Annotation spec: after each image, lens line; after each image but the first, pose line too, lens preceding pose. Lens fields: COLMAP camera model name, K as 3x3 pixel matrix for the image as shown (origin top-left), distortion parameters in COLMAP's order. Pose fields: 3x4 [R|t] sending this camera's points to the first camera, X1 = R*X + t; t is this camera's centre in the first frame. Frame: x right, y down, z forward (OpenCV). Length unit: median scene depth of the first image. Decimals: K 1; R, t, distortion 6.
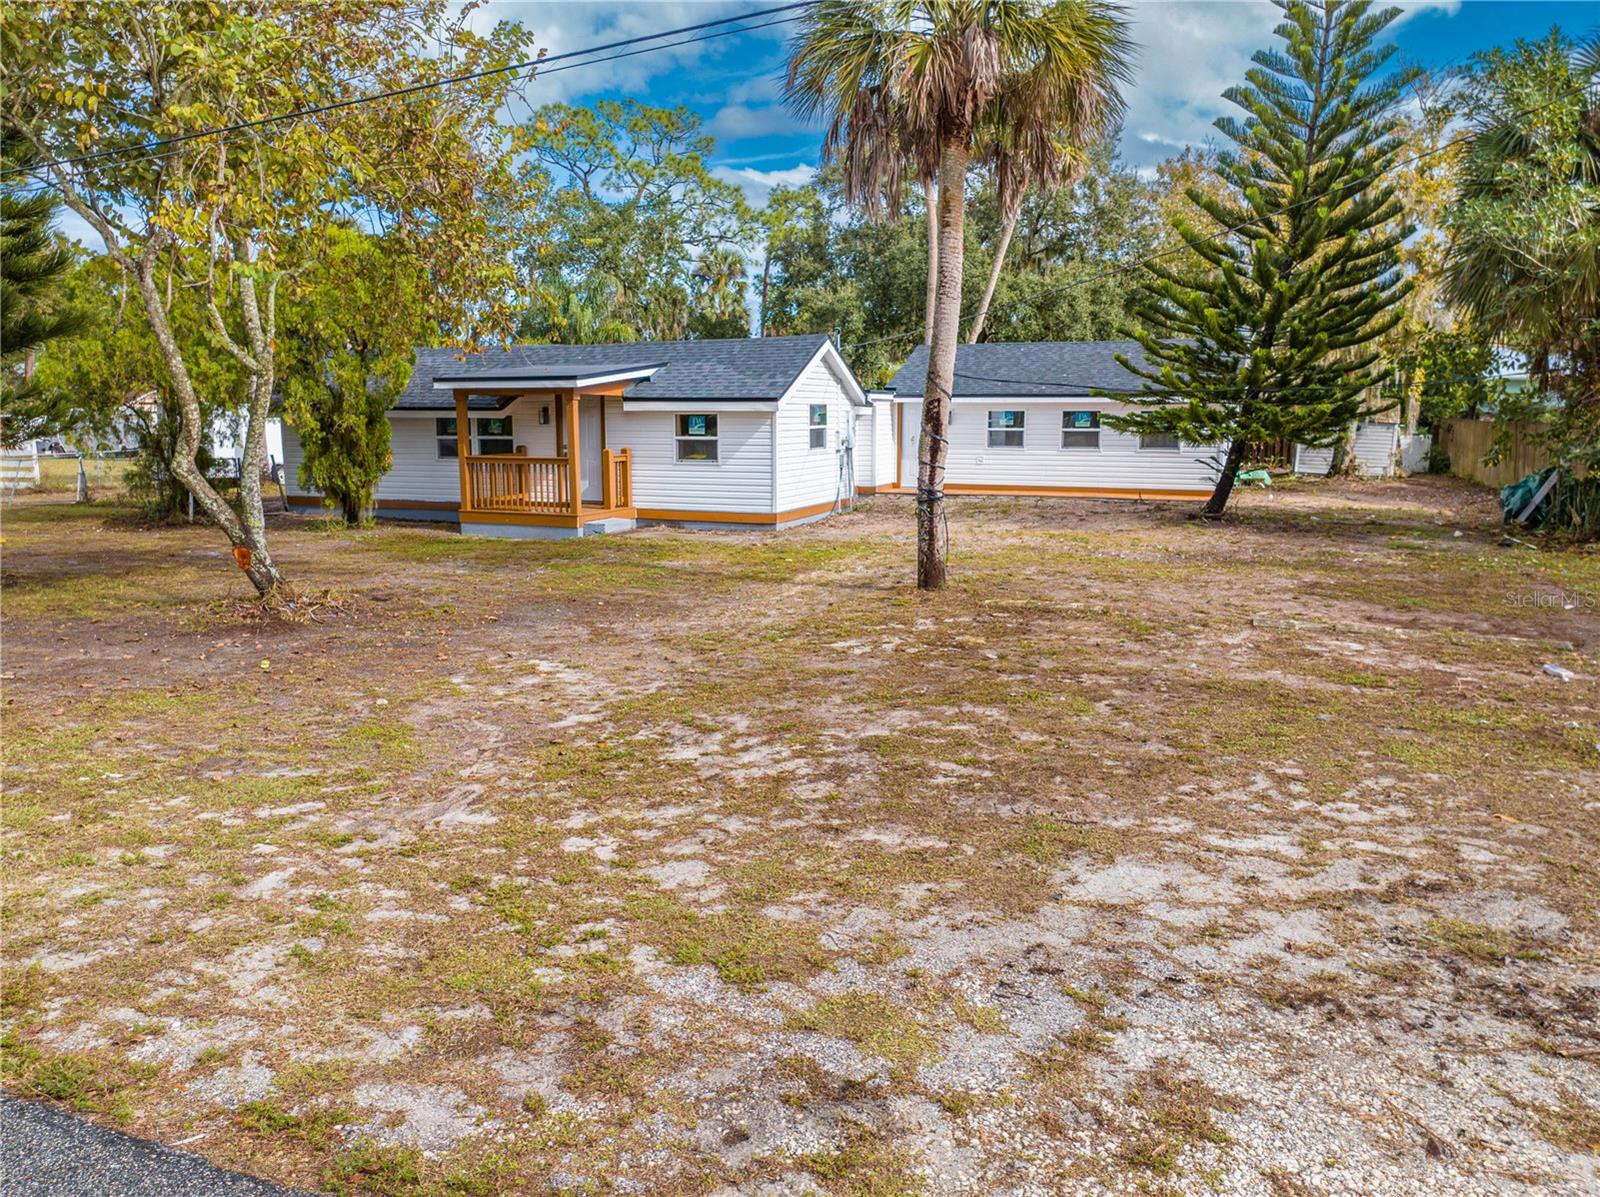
lens RADIAL K [[1133.4, 0, 800.0], [0, 1133.4, 598.5], [0, 0, 1]] dist [-0.025604, -0.001899]
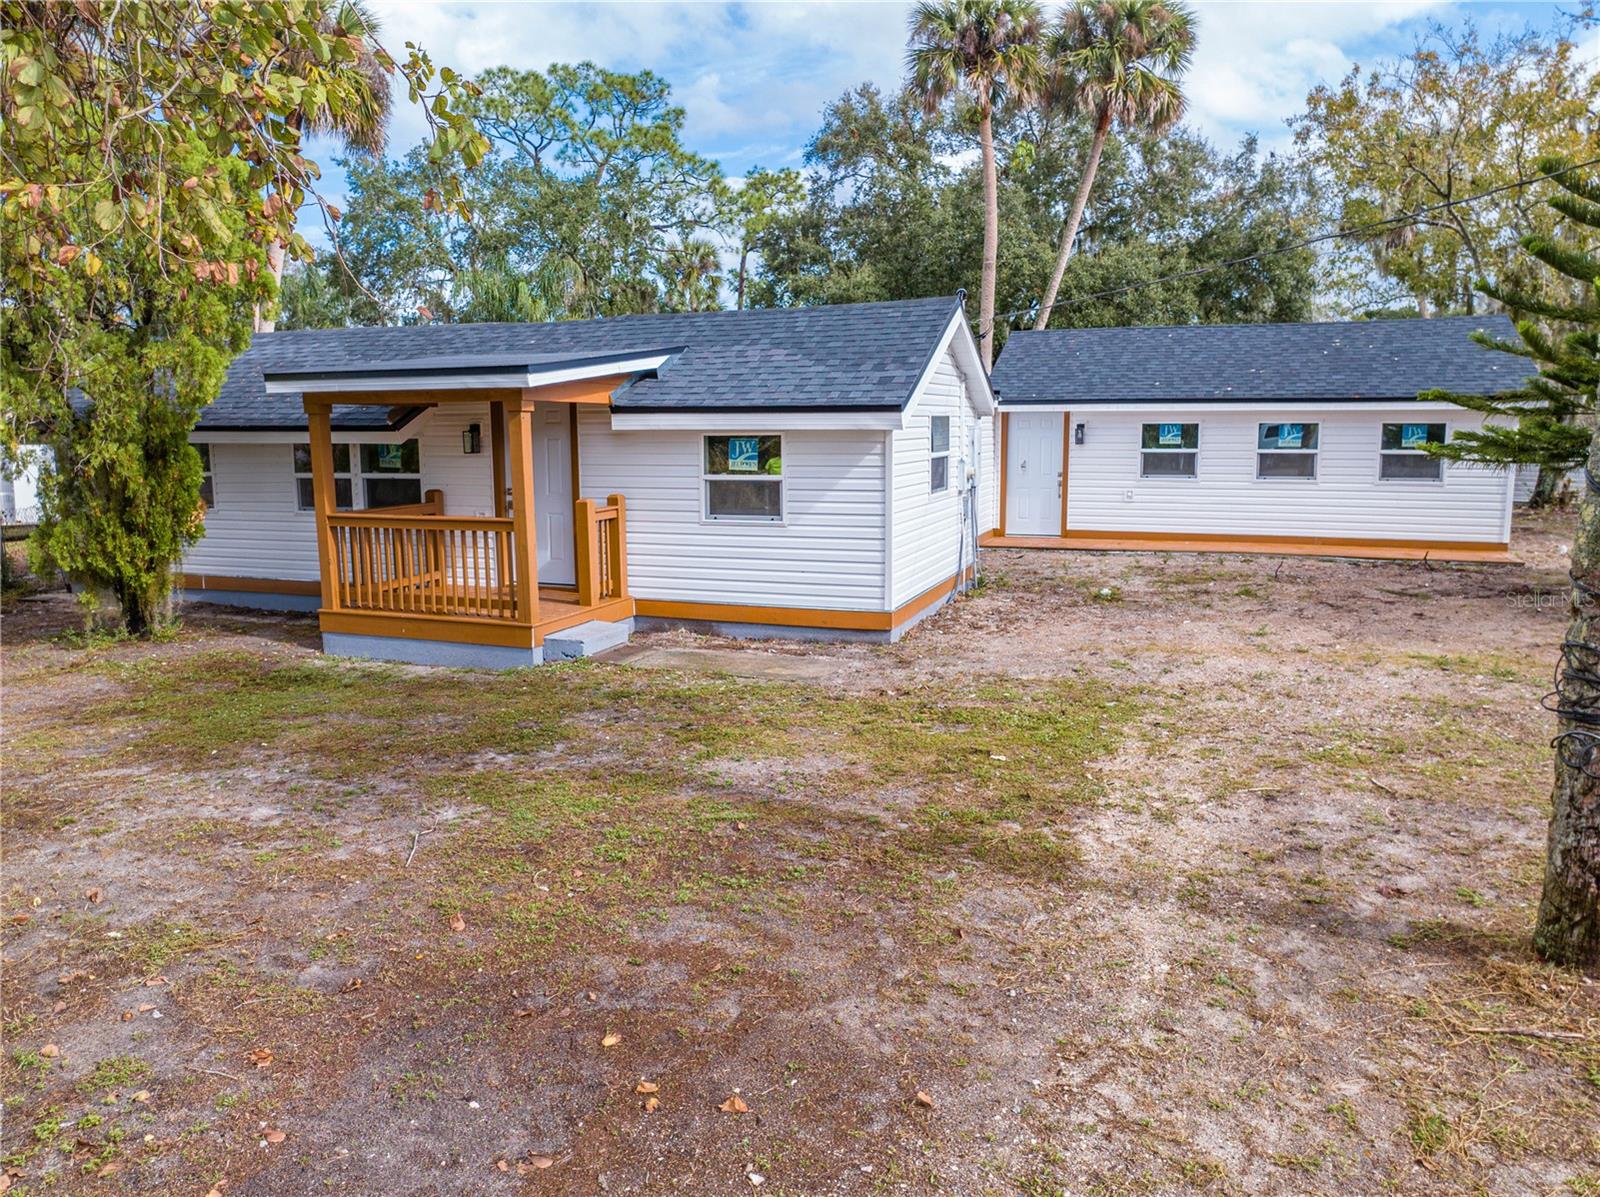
lens RADIAL K [[1132.4, 0, 796.1], [0, 1132.4, 601.1], [0, 0, 1]] dist [-0.036242, 0.002314]
pose [[0.999271, -0.013176, 0.035824, -0.079636], [0.013378, 0.999896, -0.005393, -0.071205], [-0.035749, 0.005869, 0.999344, 0.404955]]
